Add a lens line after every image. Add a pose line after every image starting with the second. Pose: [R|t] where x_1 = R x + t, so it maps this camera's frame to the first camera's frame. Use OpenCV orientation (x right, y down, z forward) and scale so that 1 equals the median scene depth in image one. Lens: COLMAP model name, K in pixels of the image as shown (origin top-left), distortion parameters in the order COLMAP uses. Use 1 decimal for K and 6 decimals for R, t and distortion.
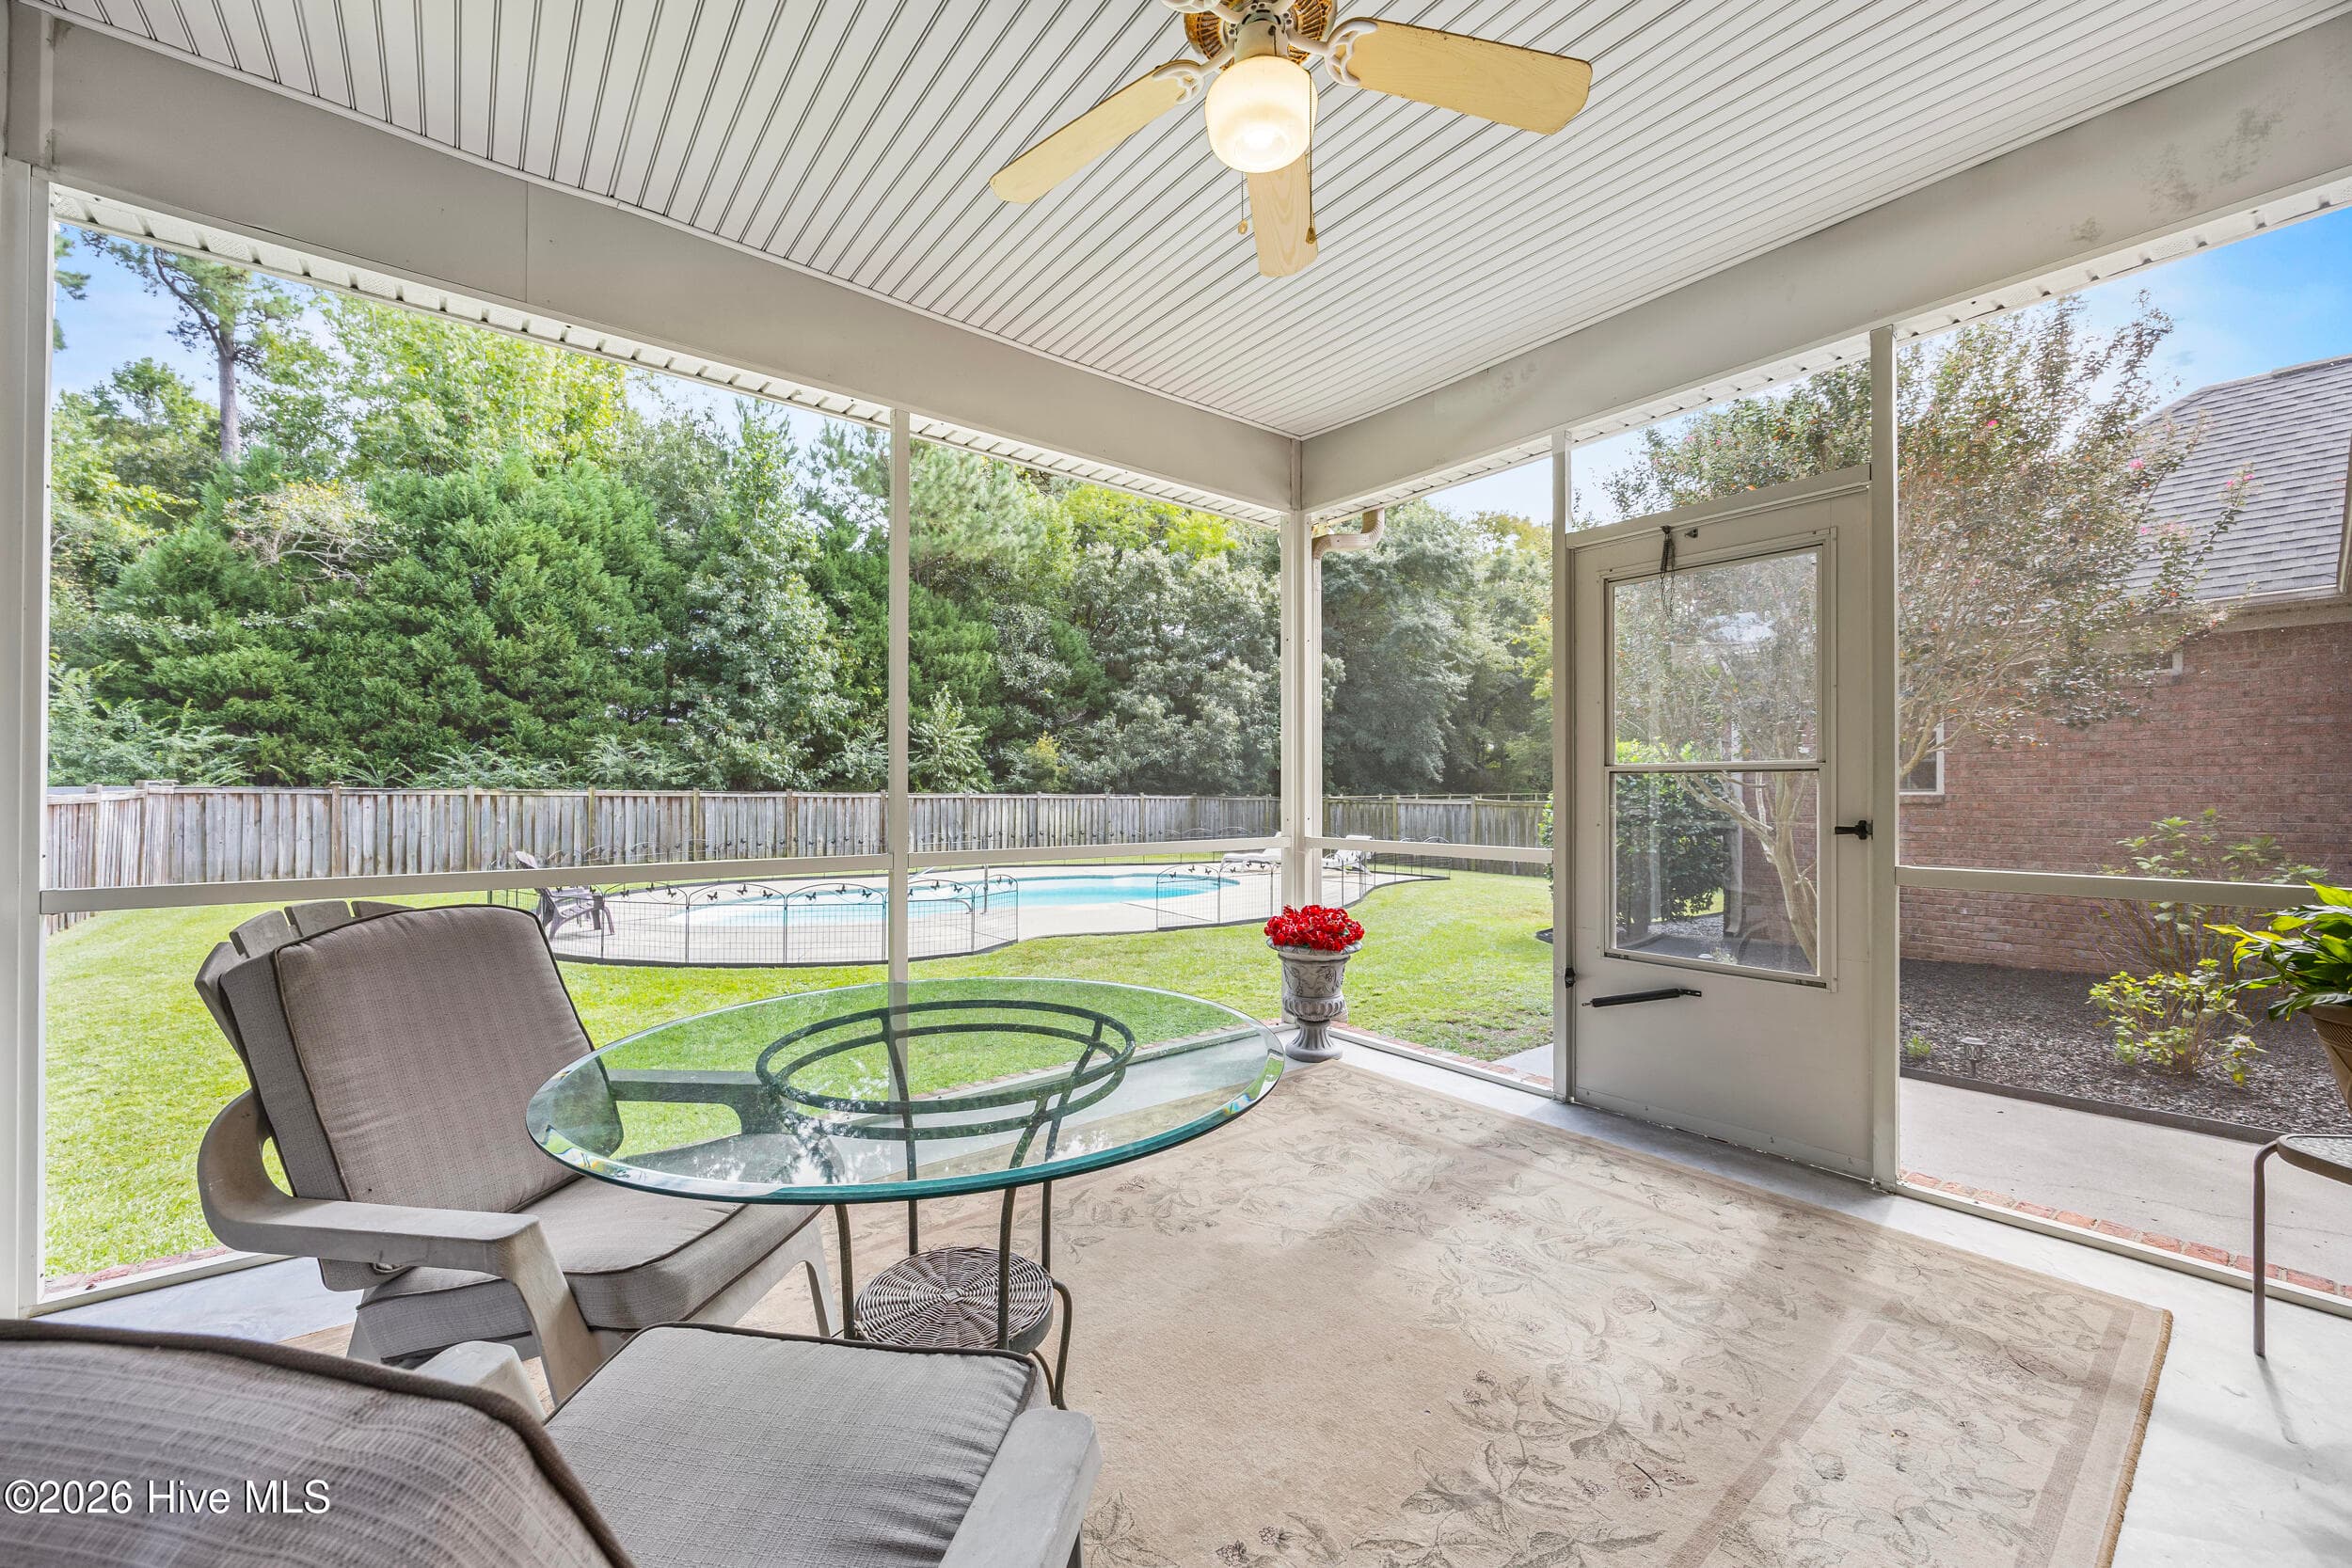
lens RADIAL K [[907.2, 0, 1174.1], [0, 907.2, 794.0], [0, 0, 1]] dist [-0.004164, -0.000316]
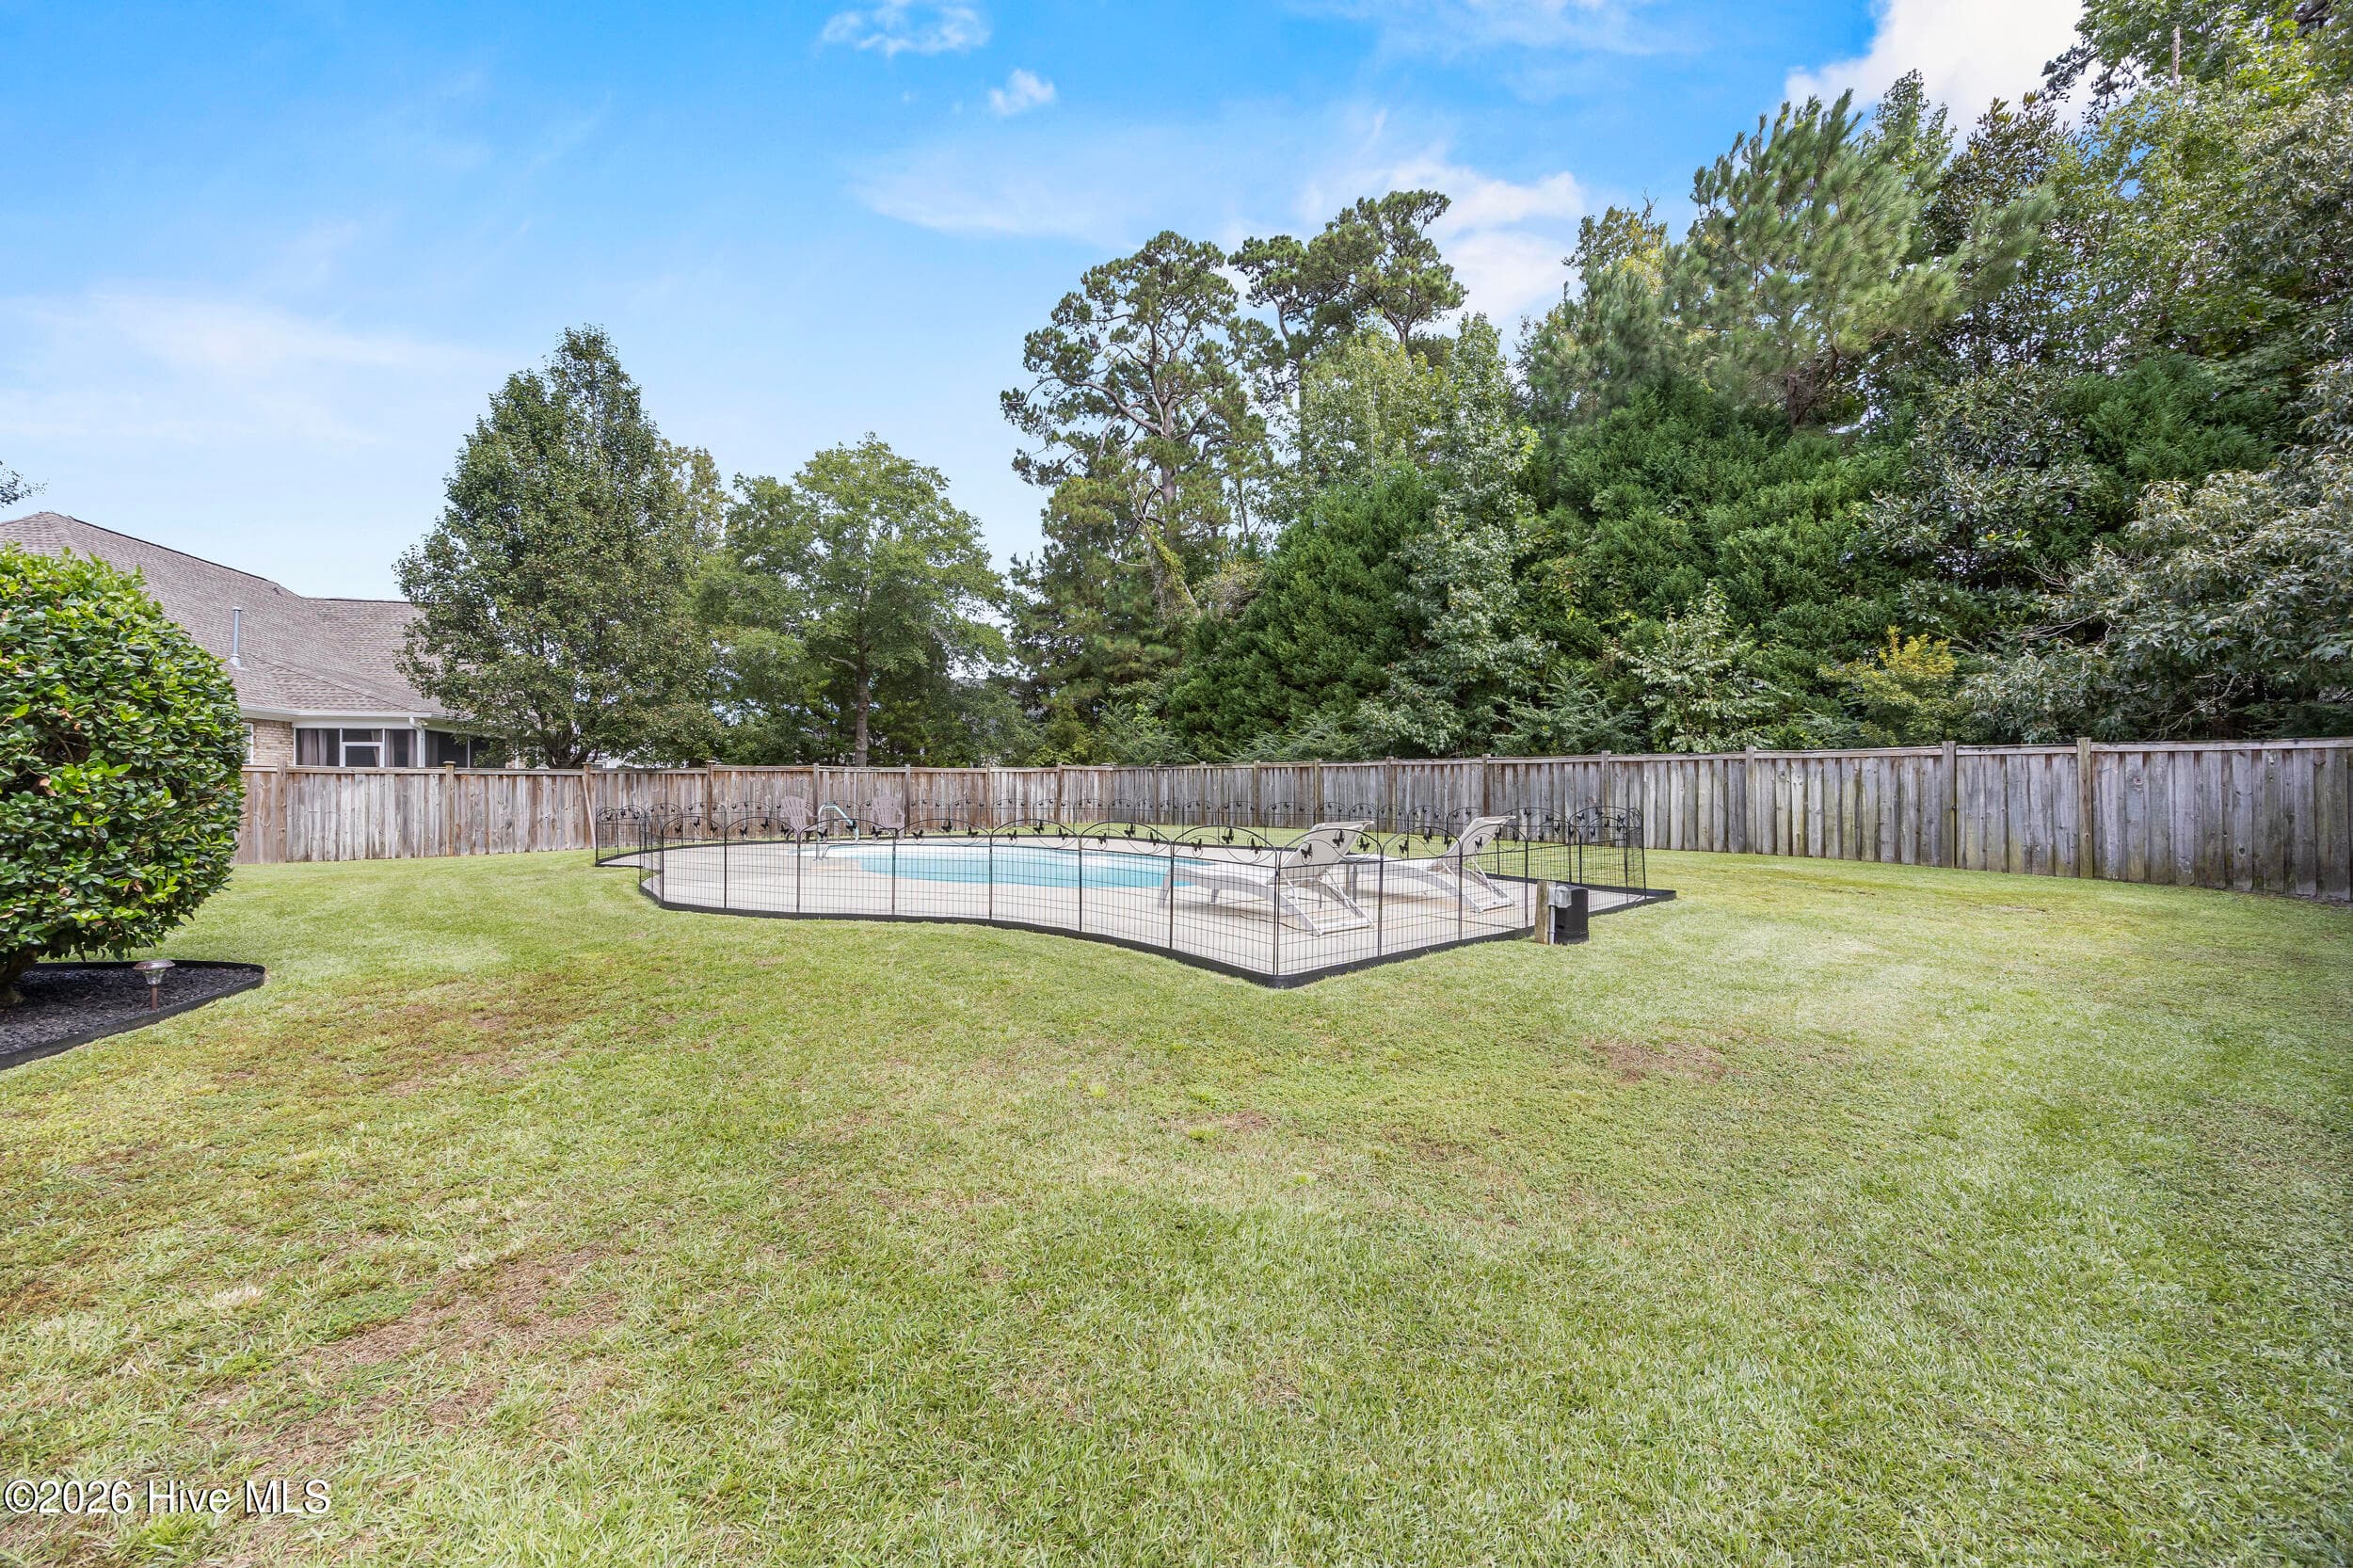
lens RADIAL K [[907.7, 0, 1164.9], [0, 907.7, 776.3], [0, 0, 1]] dist [-0.004164, -0.000316]
pose [[-0.012993, 0.002243, -0.999913, 0.489299], [0.022222, 0.999751, 0.001954, 0.007500], [0.999669, -0.022194, -0.013039, 0.768649]]
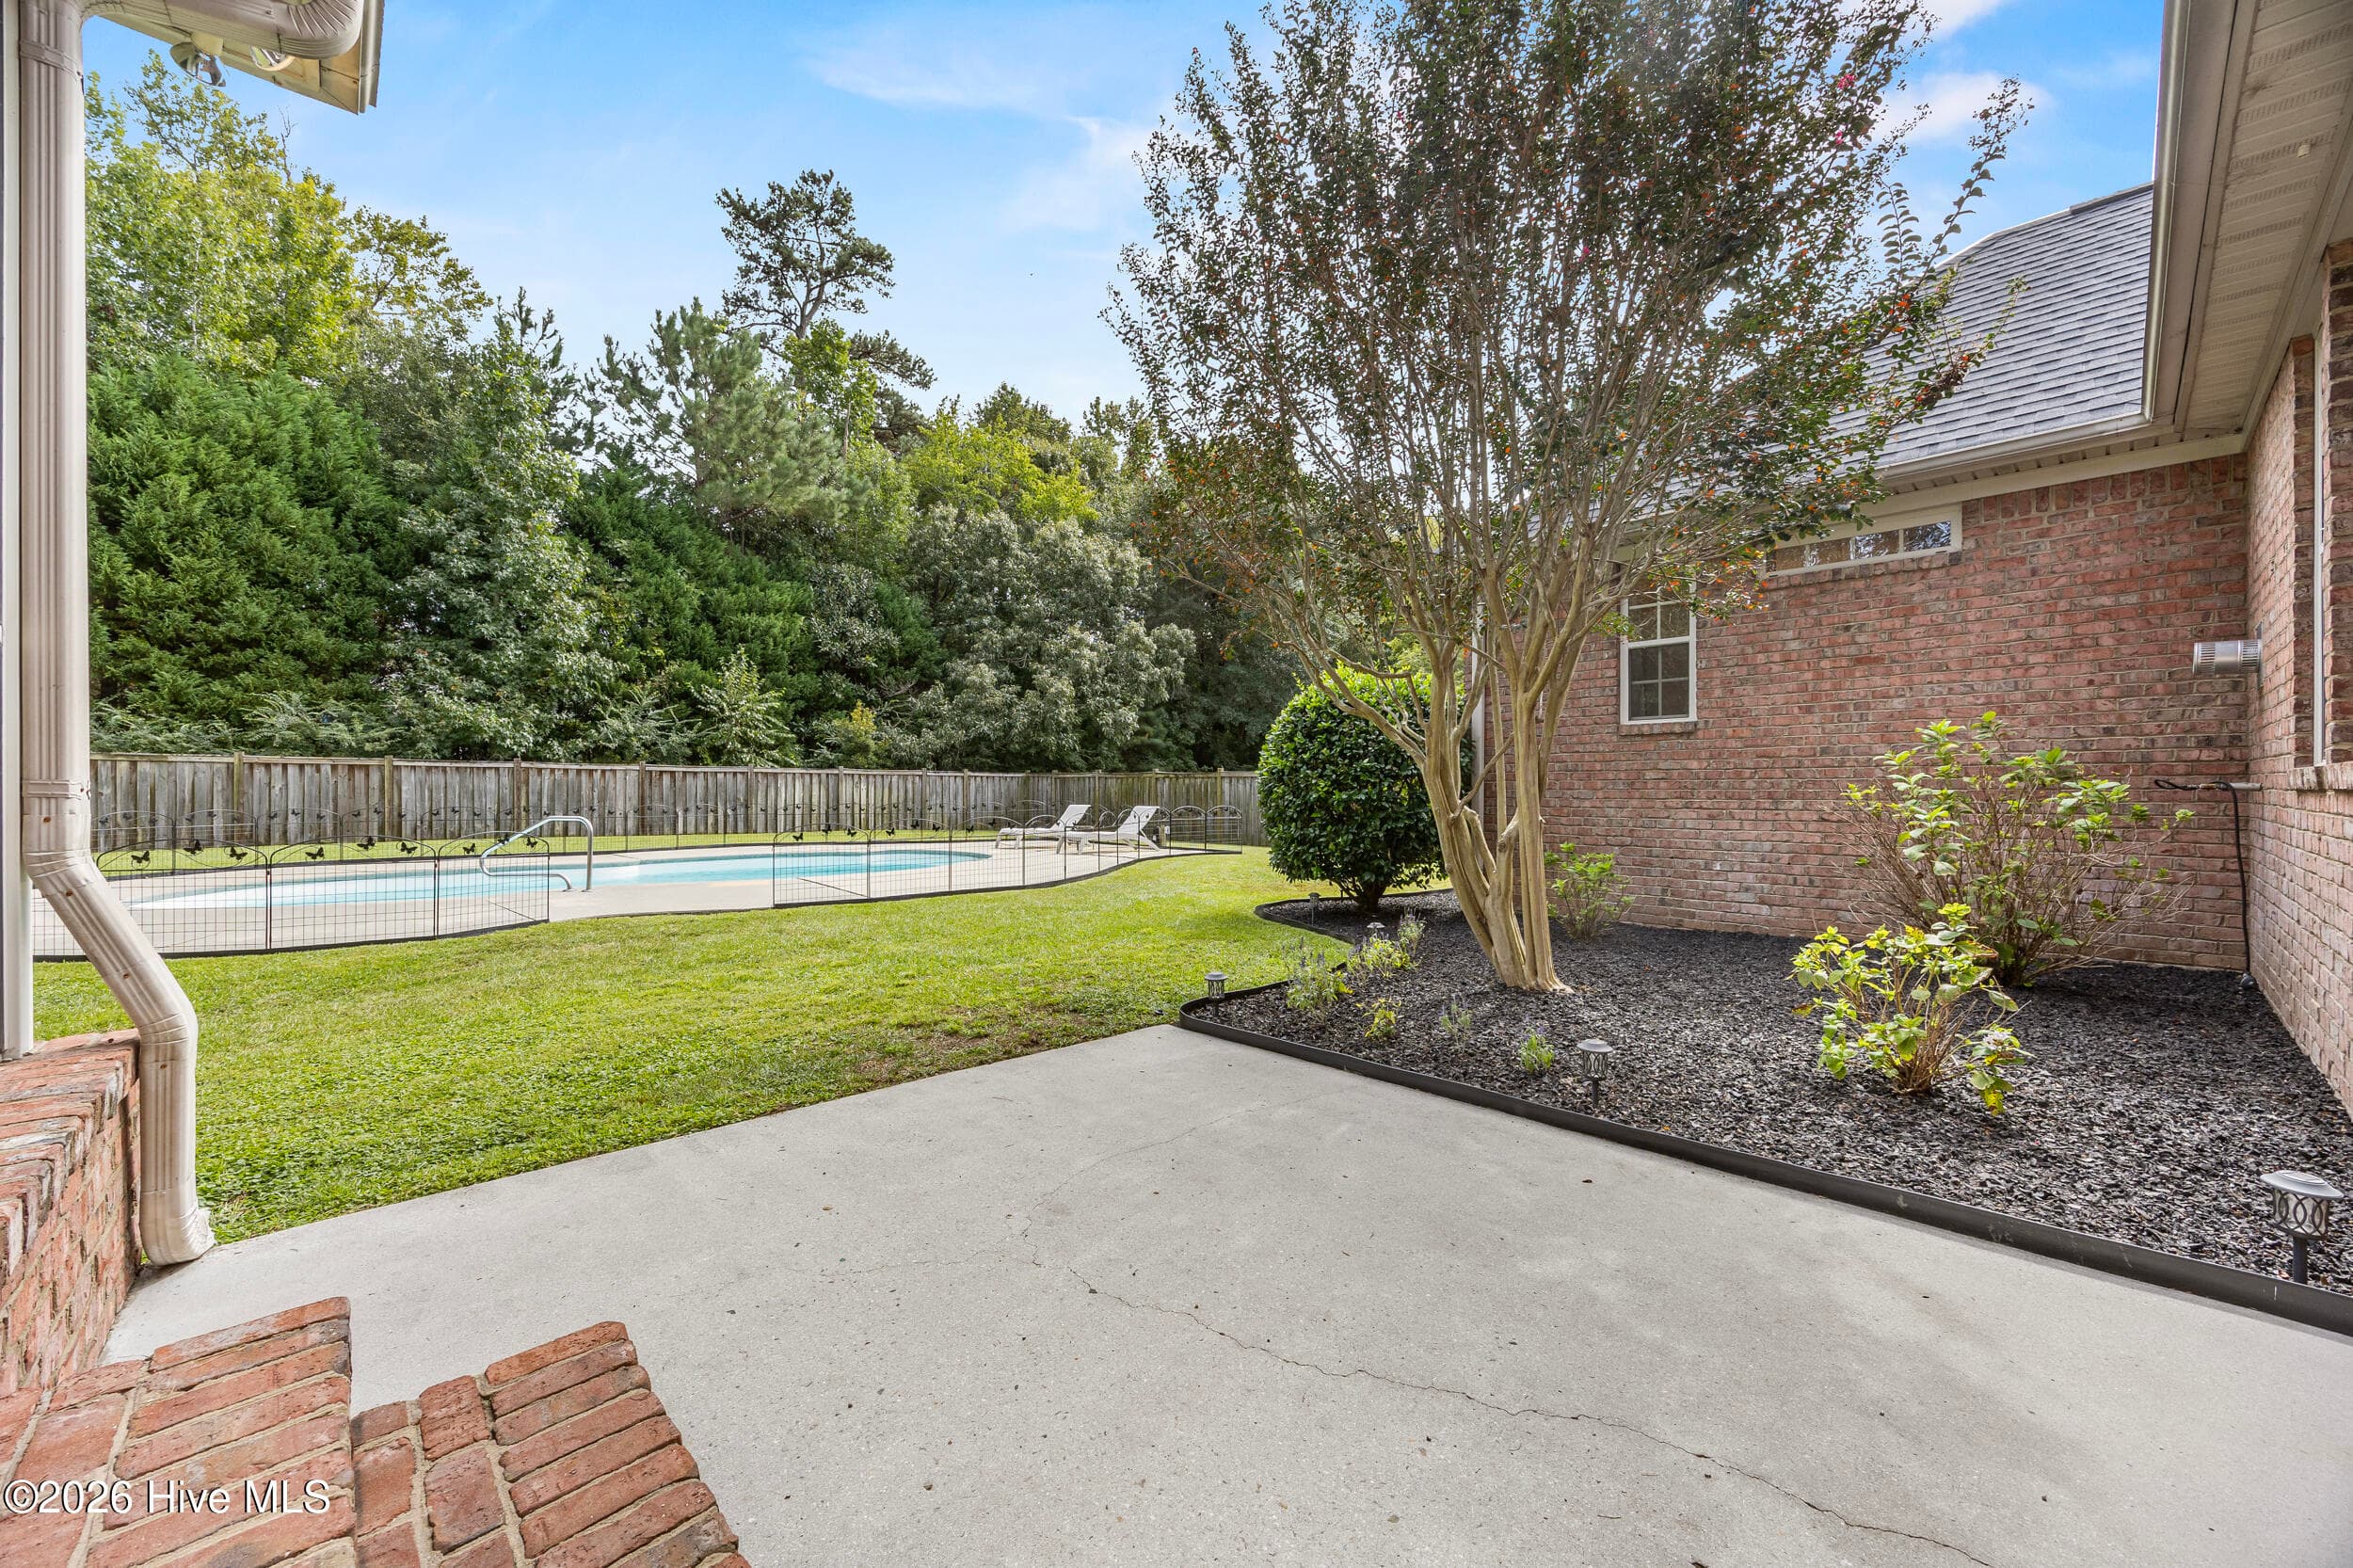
lens RADIAL K [[907.7, 0, 1175.0], [0, 907.7, 790.4], [0, 0, 1]] dist [-0.004164, -0.000316]
pose [[0.995516, -0.000117, 0.094591, 0.111417], [-0.000305, 0.999990, 0.004452, 0.020572], [-0.094590, -0.004461, 0.995506, 0.086832]]
